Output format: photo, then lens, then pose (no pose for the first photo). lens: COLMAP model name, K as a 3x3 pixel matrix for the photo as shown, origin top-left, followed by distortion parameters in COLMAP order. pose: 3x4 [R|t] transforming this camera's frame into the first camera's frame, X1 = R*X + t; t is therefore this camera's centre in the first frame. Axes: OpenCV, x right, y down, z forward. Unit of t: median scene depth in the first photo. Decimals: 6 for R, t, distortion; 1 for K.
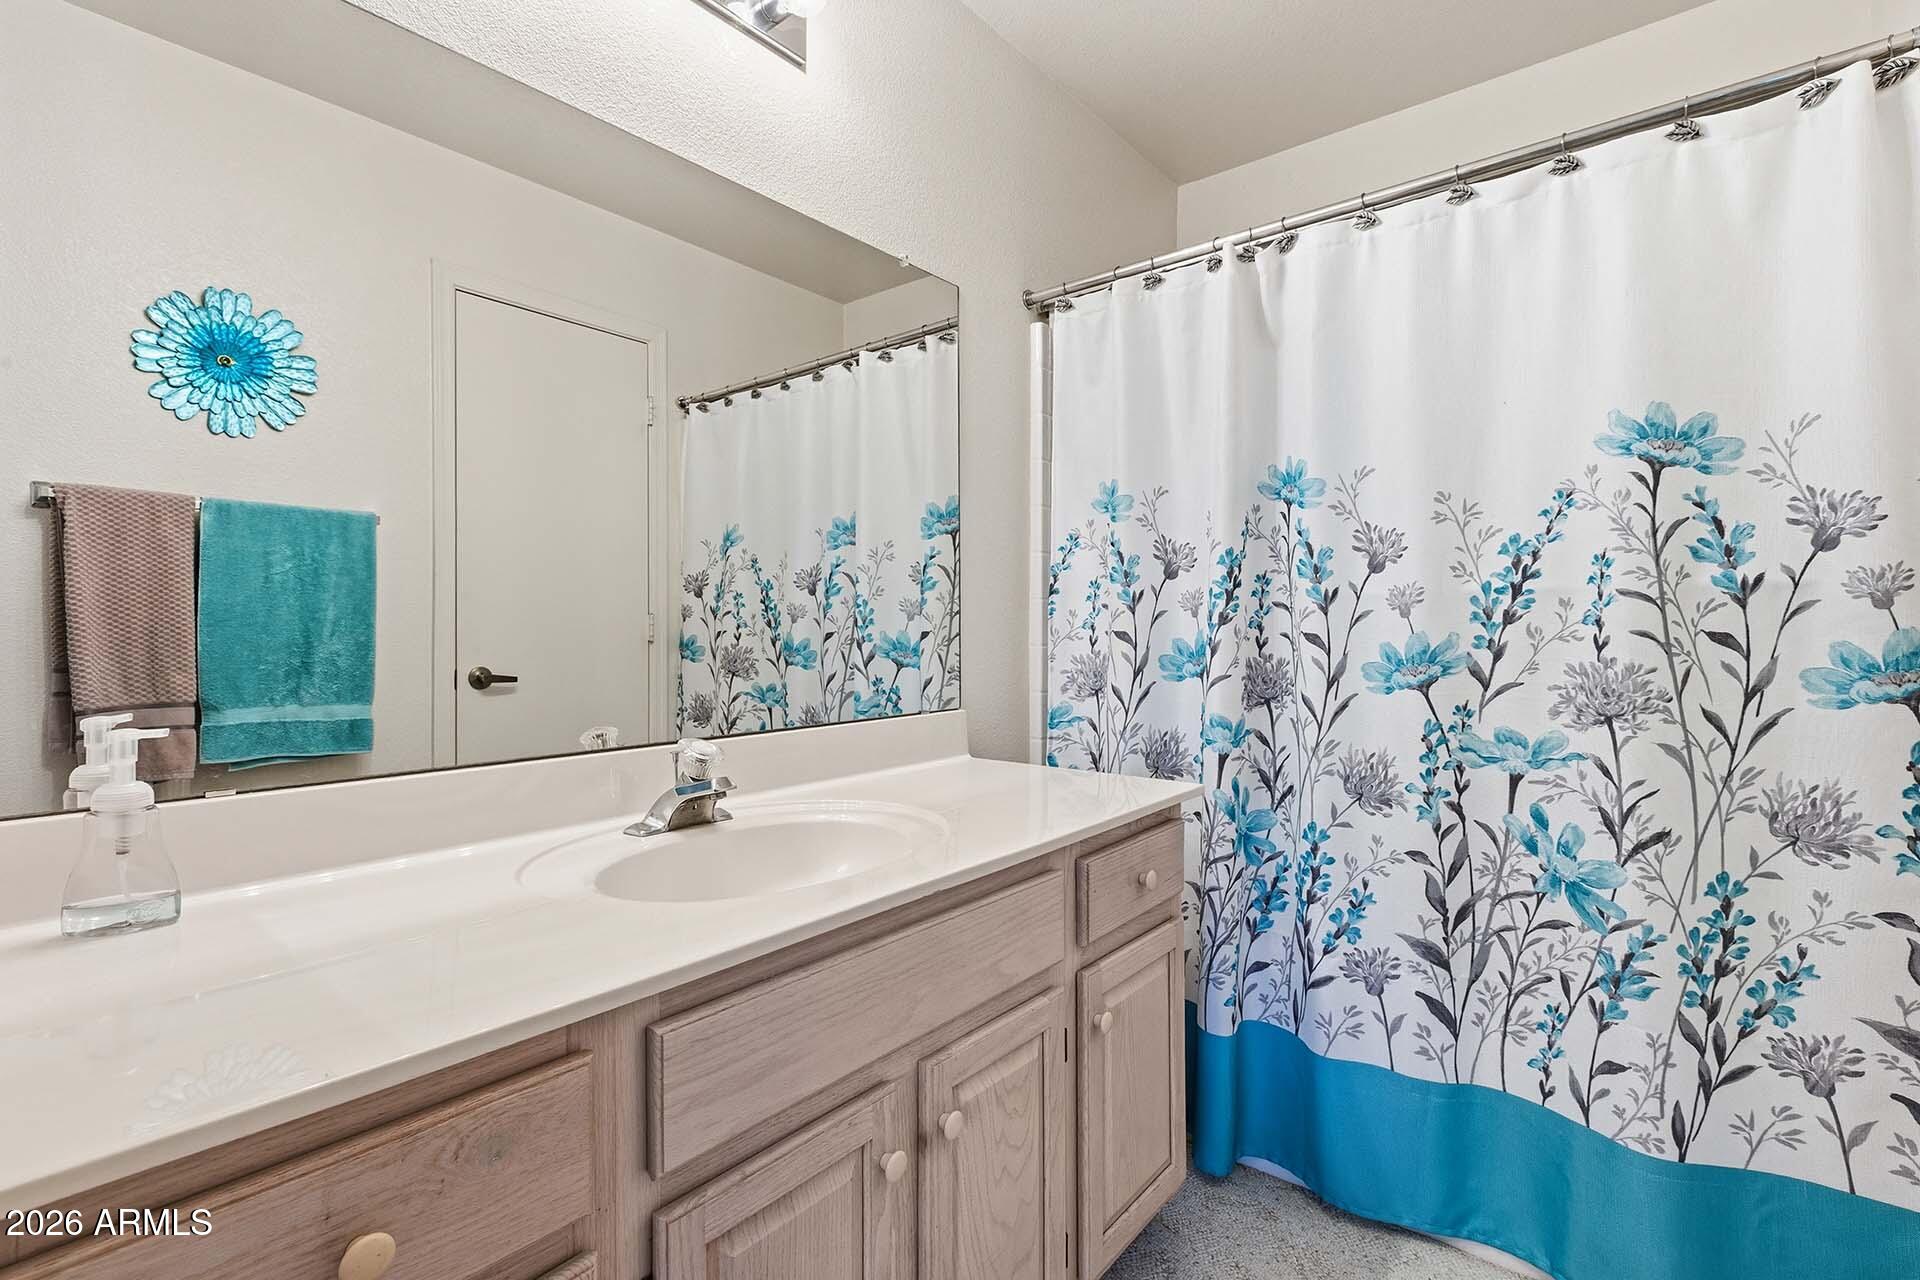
lens RADIAL K [[873.1, 0, 954.1], [0, 873.1, 629.2], [0, 0, 1]] dist [-0.001134, -0.001057]
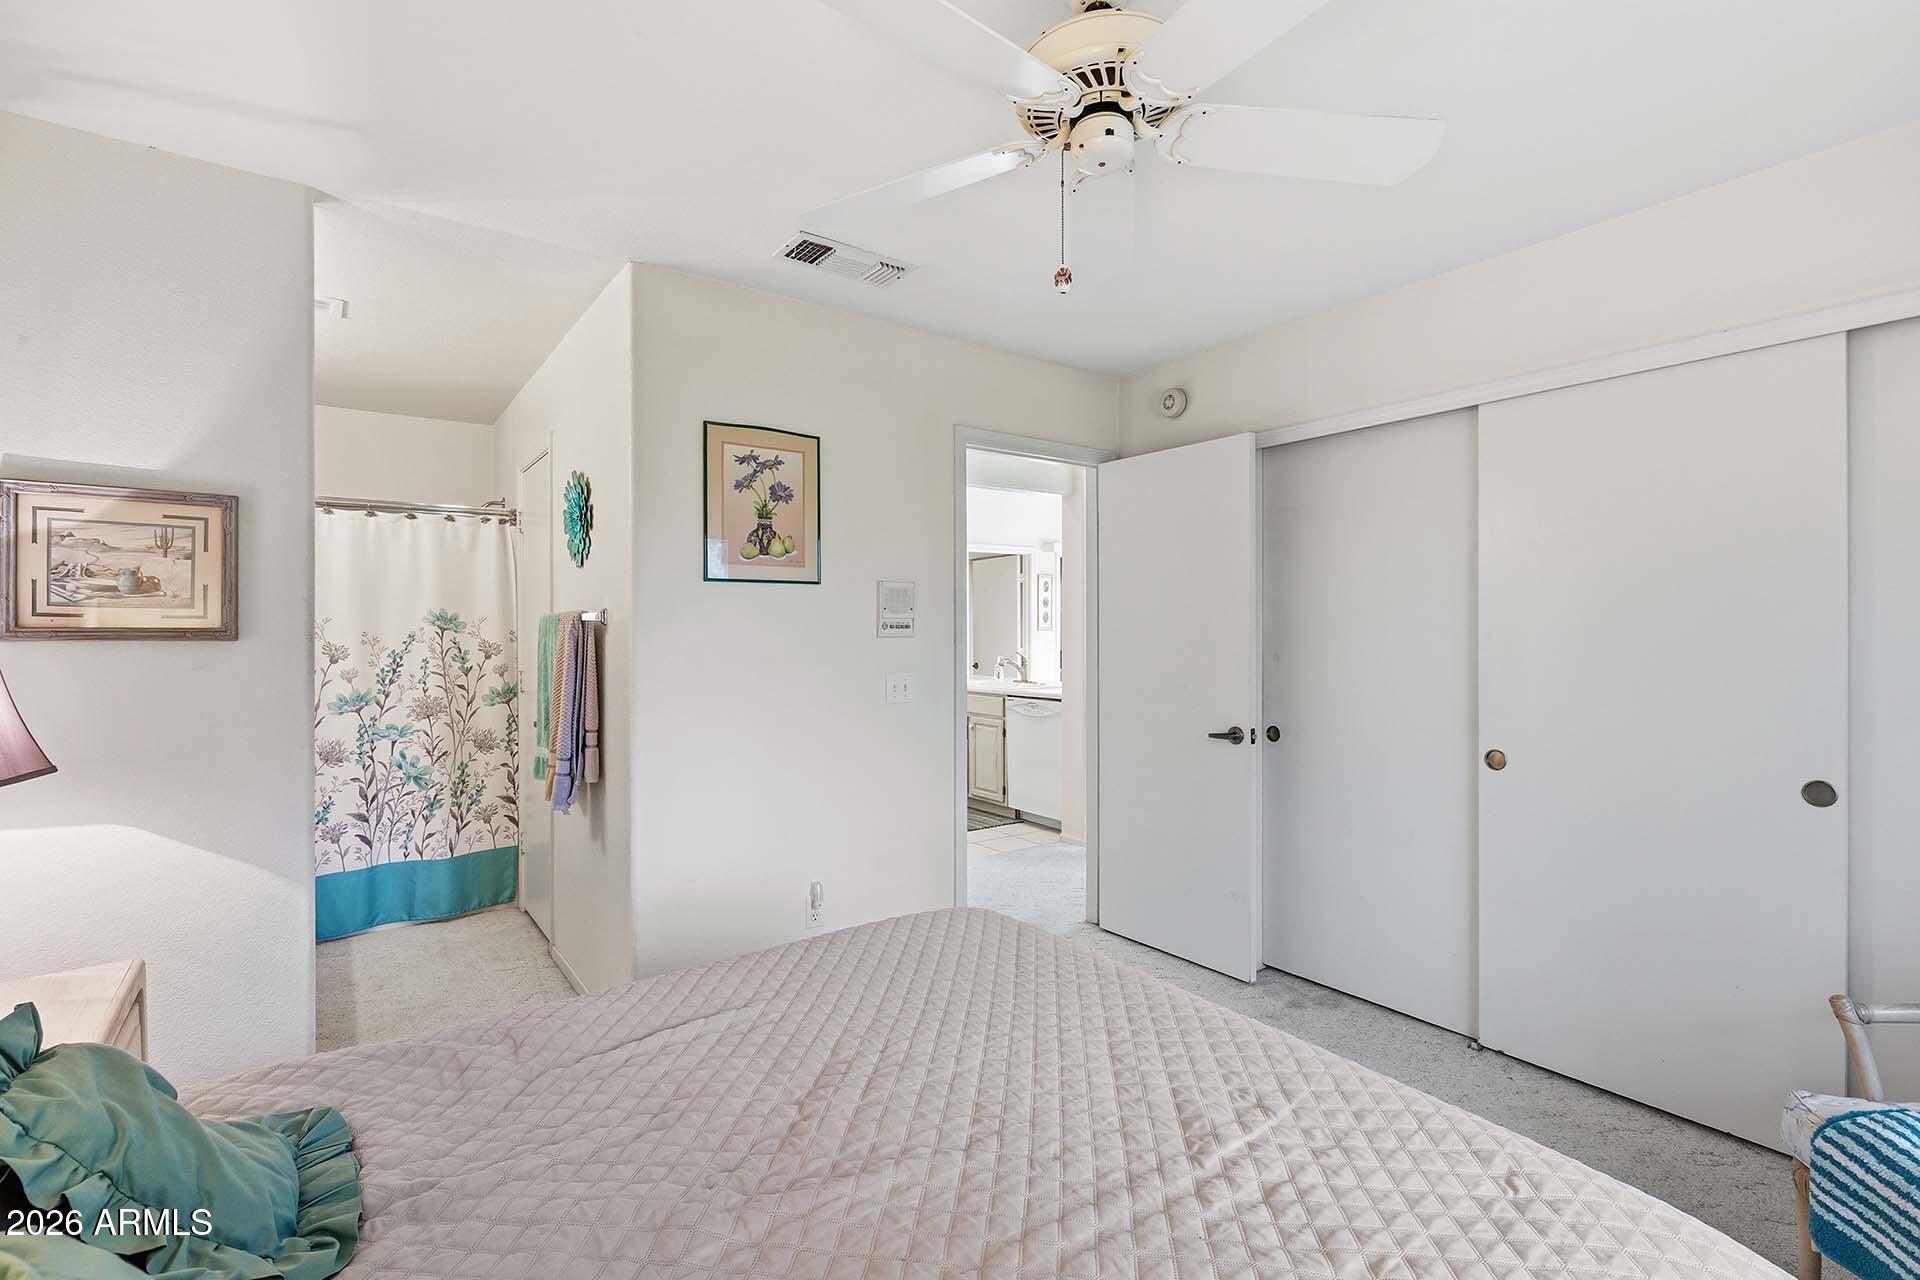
lens RADIAL K [[873.1, 0, 960.2], [0, 873.1, 630.1], [0, 0, 1]] dist [-0.001134, -0.001057]
pose [[0.247364, -0.004279, 0.968913, -1.555355], [0.000799, 0.999991, 0.004212, -0.186131], [-0.968922, -0.000267, 0.247365, -1.372568]]
